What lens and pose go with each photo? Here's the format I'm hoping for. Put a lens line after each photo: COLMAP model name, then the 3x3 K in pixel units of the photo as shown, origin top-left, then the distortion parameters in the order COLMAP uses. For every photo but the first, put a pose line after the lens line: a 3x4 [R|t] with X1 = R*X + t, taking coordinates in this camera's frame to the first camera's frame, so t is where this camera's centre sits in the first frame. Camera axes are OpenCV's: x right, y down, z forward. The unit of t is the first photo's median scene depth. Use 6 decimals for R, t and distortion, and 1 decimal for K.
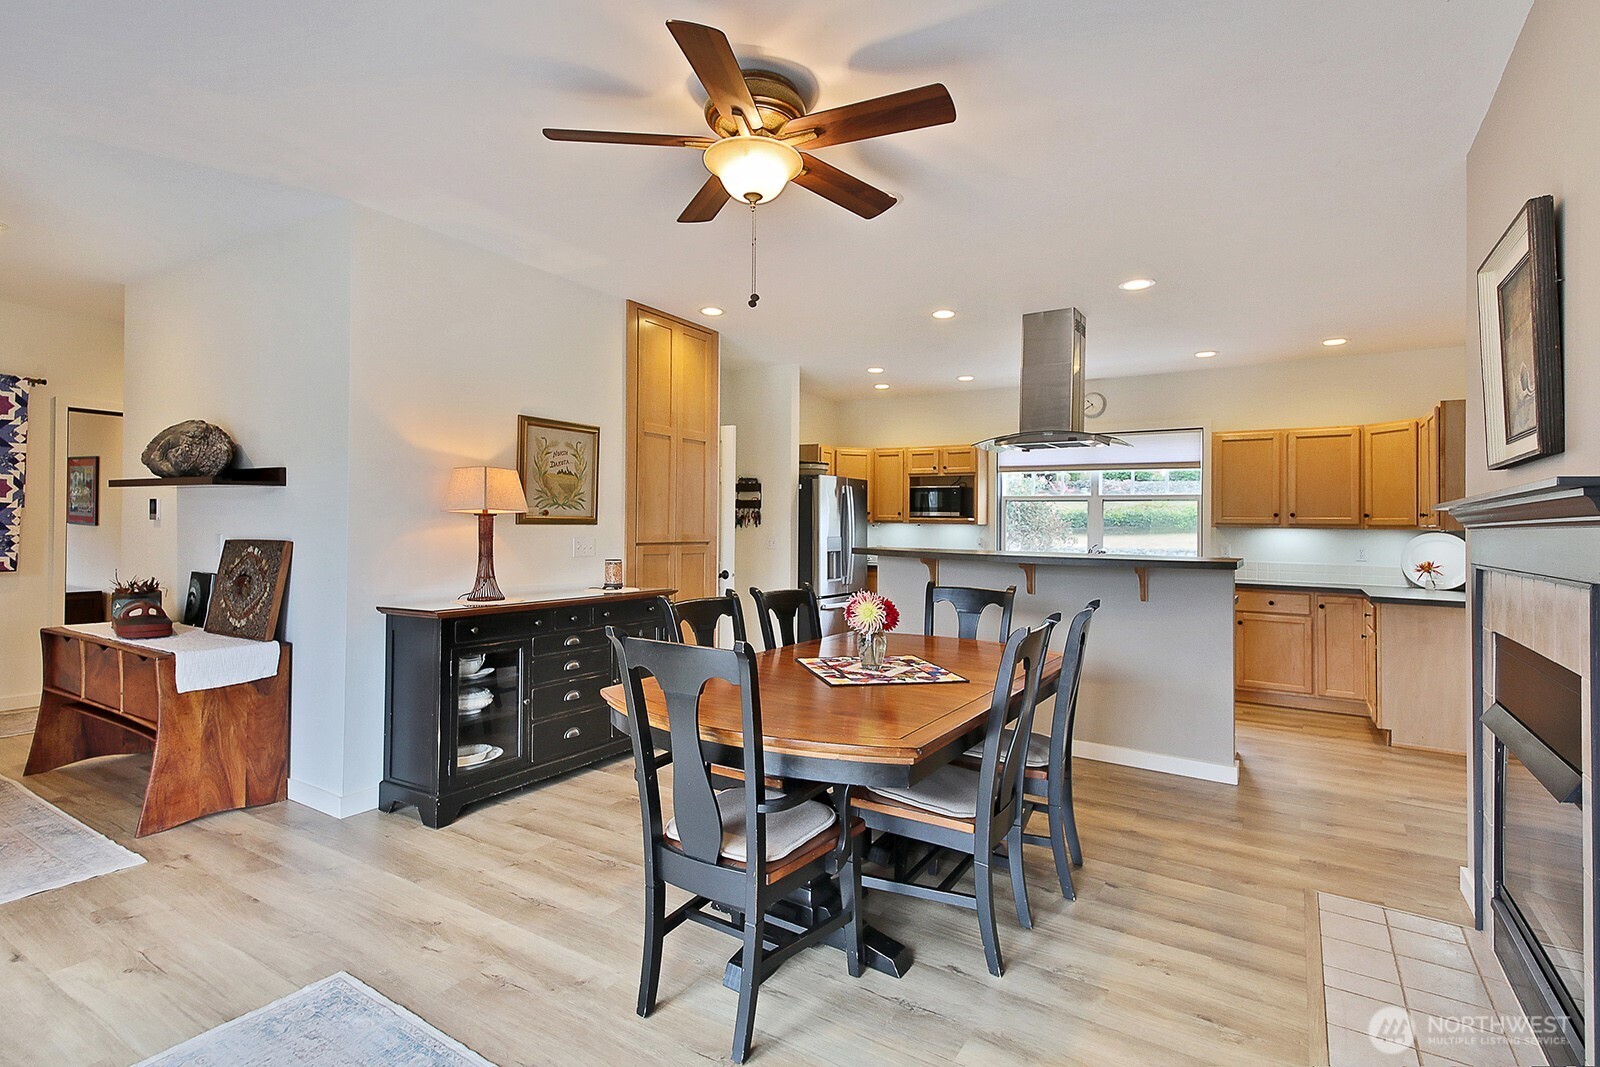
lens RADIAL K [[717.7, 0, 802.0], [0, 717.7, 523.0], [0, 0, 1]] dist [0.001883, 0.000169]
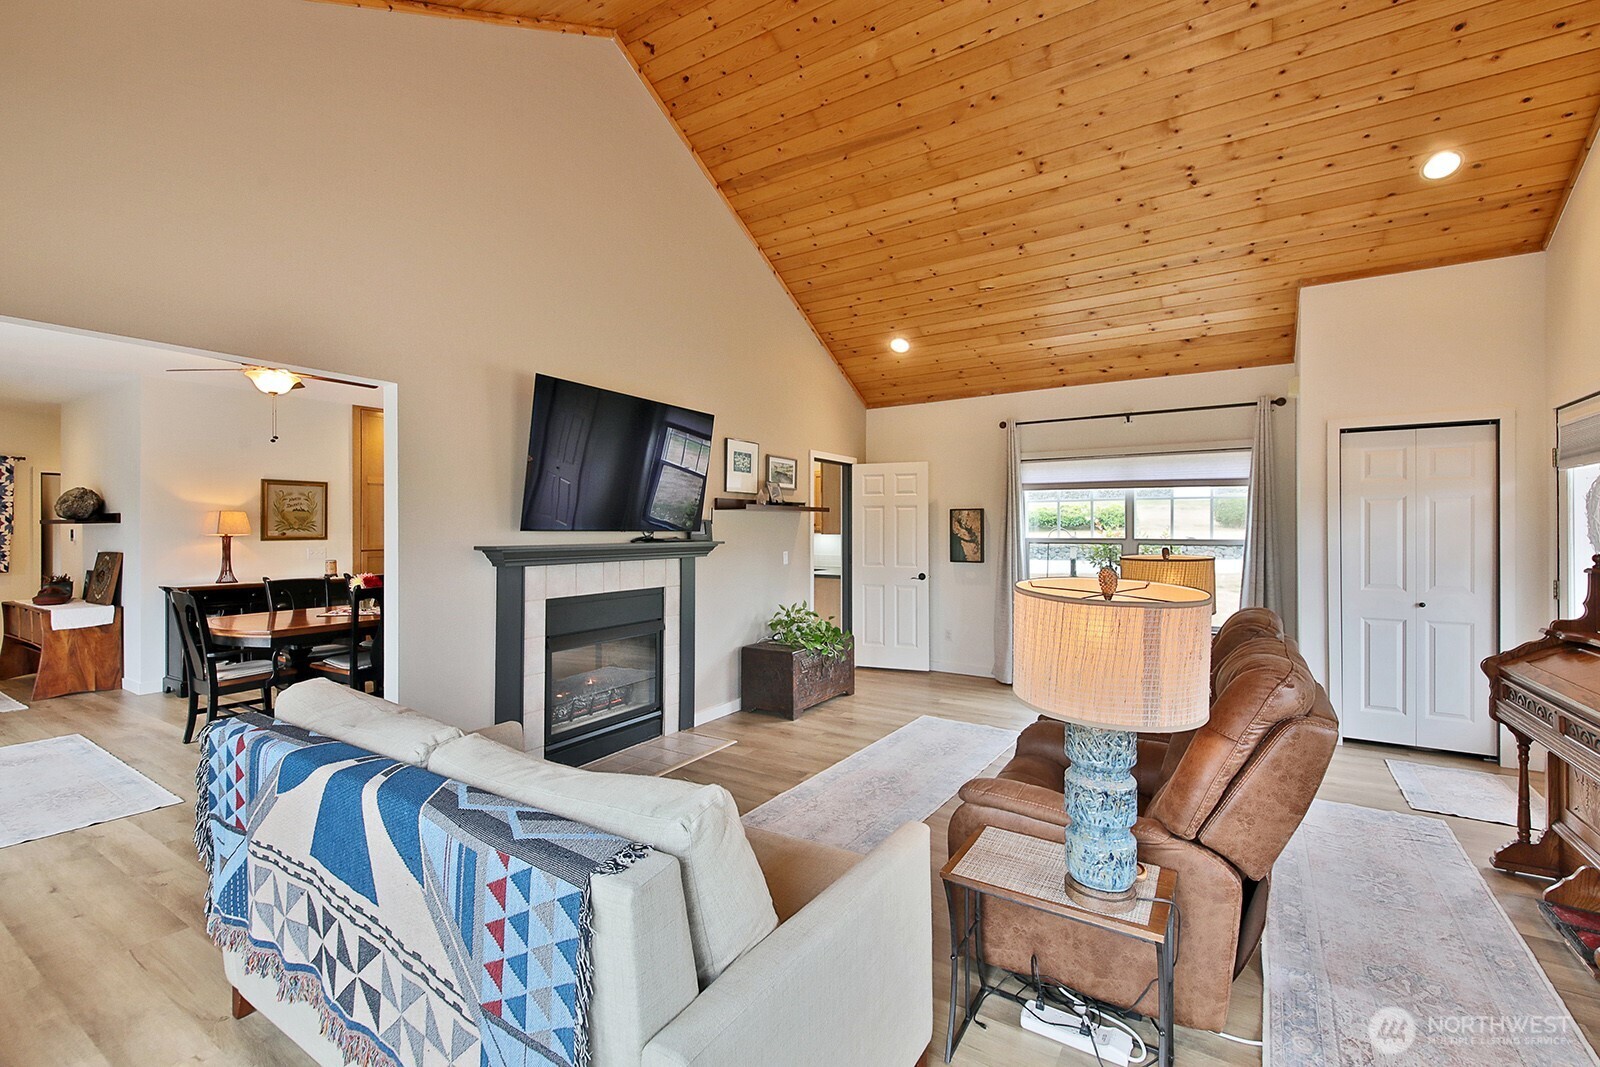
lens RADIAL K [[670.7, 0, 796.7], [0, 670.7, 528.5], [0, 0, 1]] dist [-0.000261, 0.000008]
pose [[0.999198, -0.016754, -0.036368, 1.063318], [0.016865, 0.999854, 0.002751, -0.011954], [0.036316, -0.003362, 0.999335, -0.655118]]
